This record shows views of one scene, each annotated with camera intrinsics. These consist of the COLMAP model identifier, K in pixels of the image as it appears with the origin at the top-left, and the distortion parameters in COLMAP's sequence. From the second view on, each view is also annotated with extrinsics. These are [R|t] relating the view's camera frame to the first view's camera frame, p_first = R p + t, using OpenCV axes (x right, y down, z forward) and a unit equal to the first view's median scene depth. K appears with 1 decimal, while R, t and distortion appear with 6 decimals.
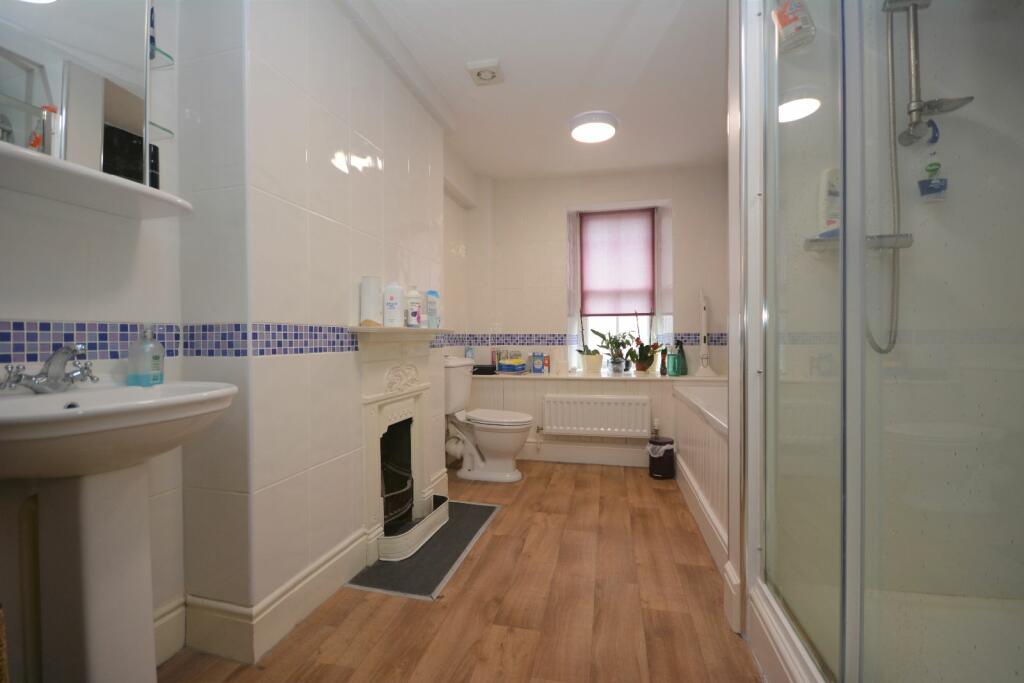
lens RADIAL K [[465.4, 0, 513.0], [0, 465.4, 340.4], [0, 0, 1]] dist [-0.003443, -0.003630]
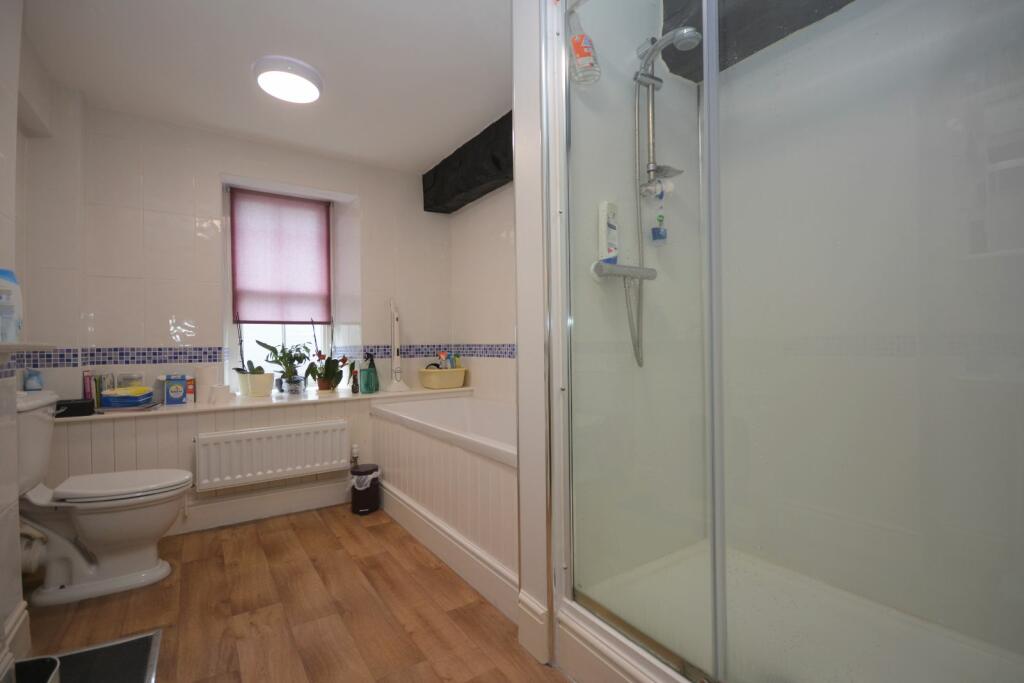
lens RADIAL K [[465.4, 0, 516.3], [0, 465.4, 339.1], [0, 0, 1]] dist [-0.003443, -0.003630]
pose [[0.674013, 0.002580, 0.738715, -0.134410], [0.010725, 0.999854, -0.013277, -0.013940], [-0.738642, 0.016871, 0.673887, 0.194944]]
